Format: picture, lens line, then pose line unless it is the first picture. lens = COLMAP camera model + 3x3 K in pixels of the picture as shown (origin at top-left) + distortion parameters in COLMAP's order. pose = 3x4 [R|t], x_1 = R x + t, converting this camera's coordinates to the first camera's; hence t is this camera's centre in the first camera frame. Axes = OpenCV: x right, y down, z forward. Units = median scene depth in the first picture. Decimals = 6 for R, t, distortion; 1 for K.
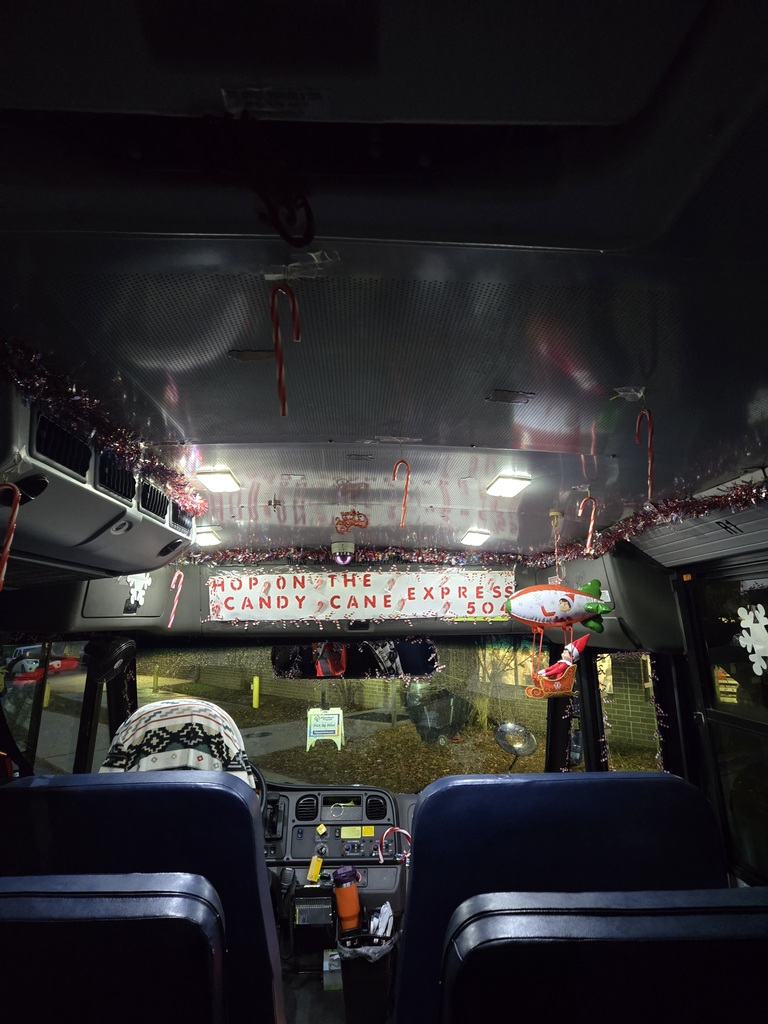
lens RADIAL K [[674.8, 0, 381.7], [0, 674.8, 503.2], [0, 0, 1]] dist [0.011274, 0.000781]
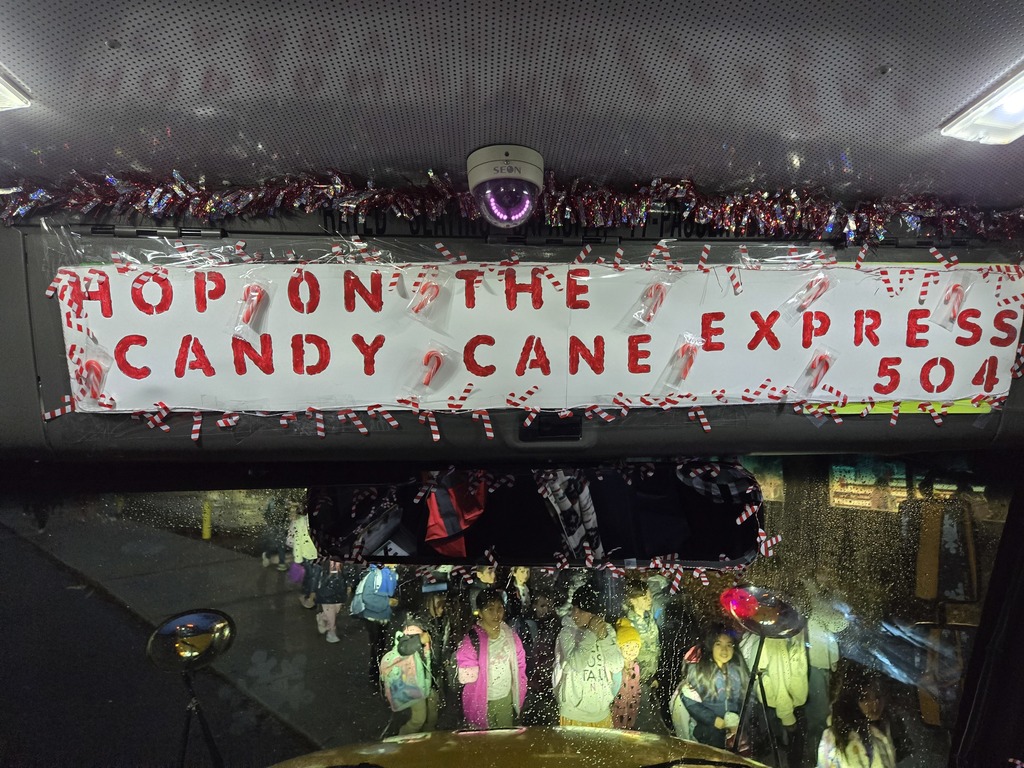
lens RADIAL K [[674.8, 0, 517.6], [0, 674.8, 387.1], [0, 0, 1]] dist [0.011274, 0.000781]
pose [[0.999539, 0.001501, 0.030333, -0.060007], [-0.005294, 0.992100, 0.125334, 0.120789], [-0.029905, -0.125437, 0.991651, 0.678822]]
